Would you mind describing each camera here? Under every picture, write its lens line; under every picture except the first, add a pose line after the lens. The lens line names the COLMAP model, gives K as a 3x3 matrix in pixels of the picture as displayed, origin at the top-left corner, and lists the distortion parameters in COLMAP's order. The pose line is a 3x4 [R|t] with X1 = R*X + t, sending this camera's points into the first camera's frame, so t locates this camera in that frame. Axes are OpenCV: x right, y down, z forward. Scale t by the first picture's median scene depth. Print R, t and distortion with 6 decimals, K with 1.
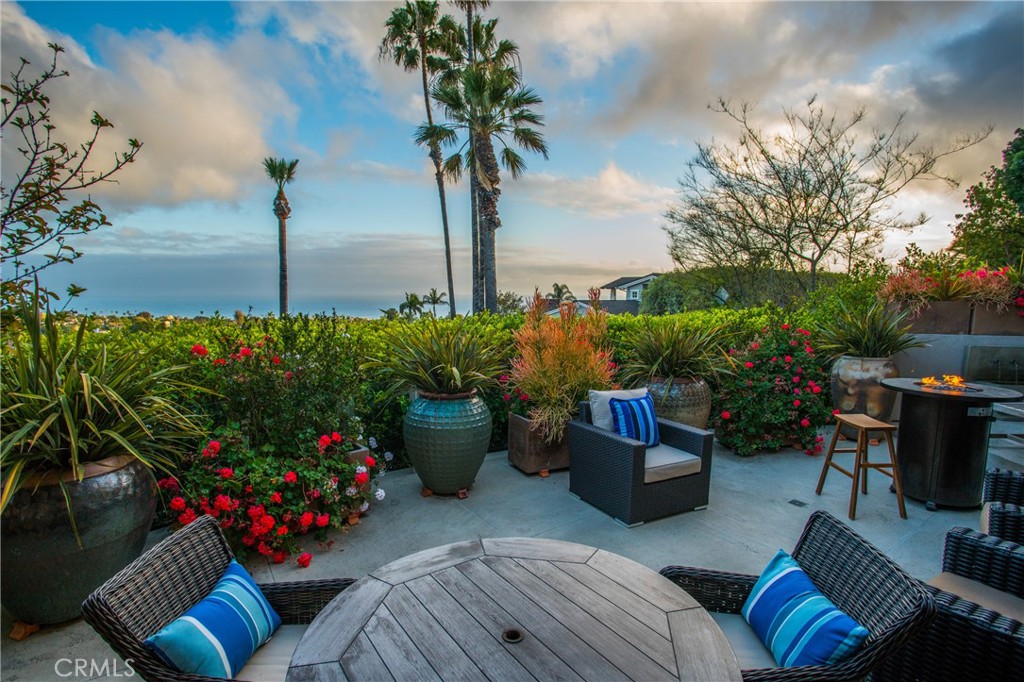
lens RADIAL K [[507.7, 0, 506.1], [0, 507.7, 346.6], [0, 0, 1]] dist [-0.057669, 0.024505]
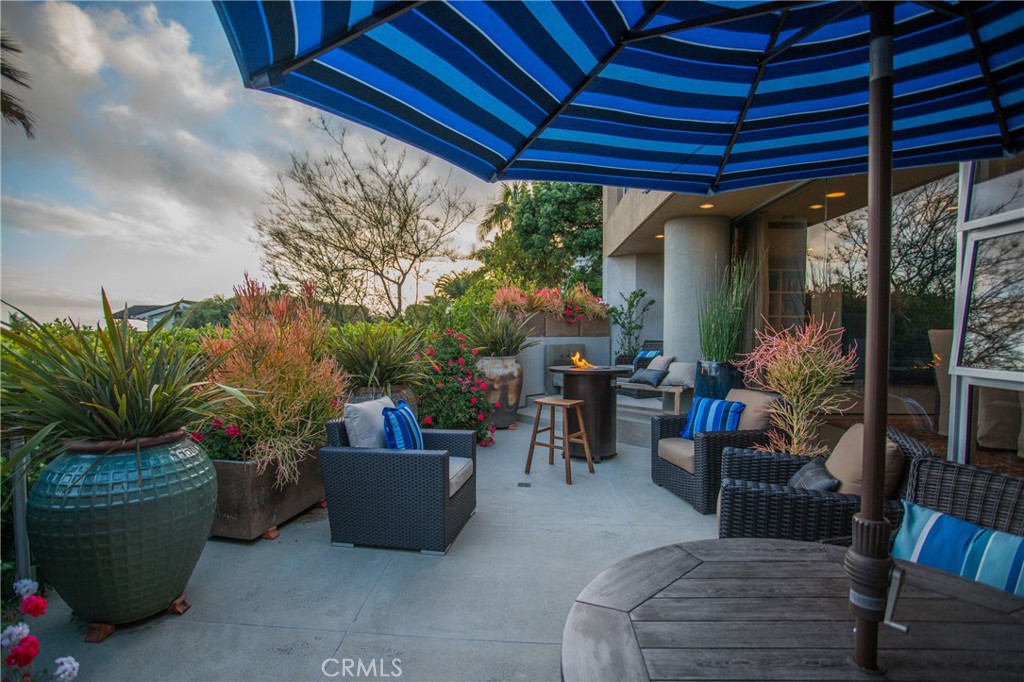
lens RADIAL K [[505.1, 0, 515.8], [0, 505.1, 346.8], [0, 0, 1]] dist [-0.057650, 0.021957]
pose [[0.623961, -0.036124, 0.780620, -0.235773], [0.084871, 0.996155, -0.021740, 0.033347], [-0.776833, 0.079816, 0.624627, 0.271451]]
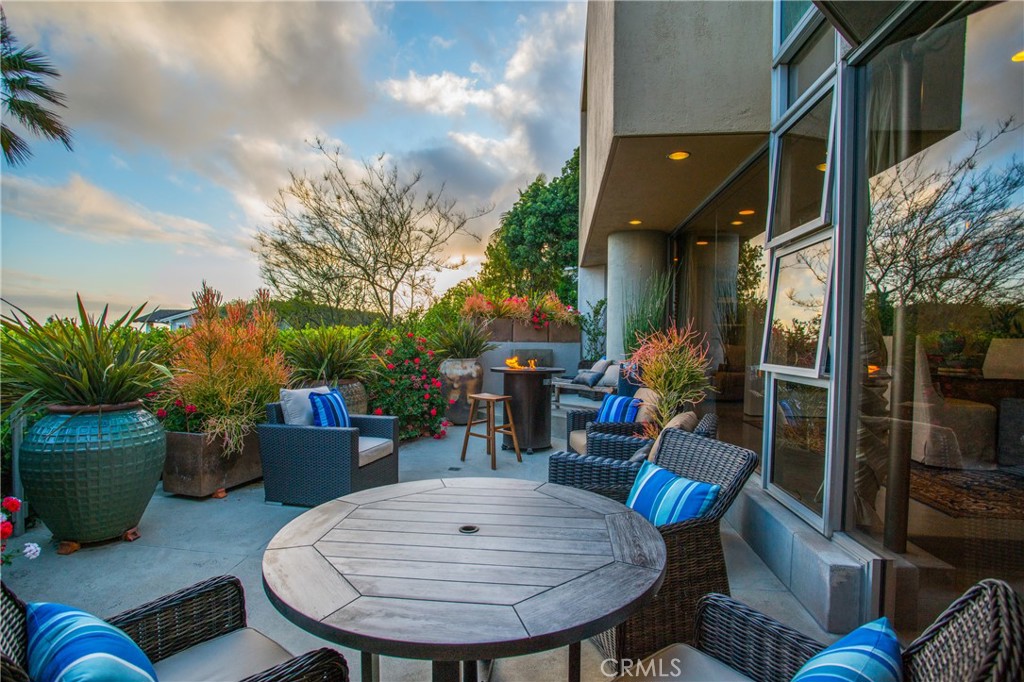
lens RADIAL K [[507.7, 0, 506.1], [0, 507.7, 346.6], [0, 0, 1]] dist [-0.057669, 0.024505]
pose [[0.664928, -0.014337, 0.746770, -0.225234], [0.069599, 0.996655, -0.042837, 0.067223], [-0.743658, 0.080458, 0.663701, 0.046966]]
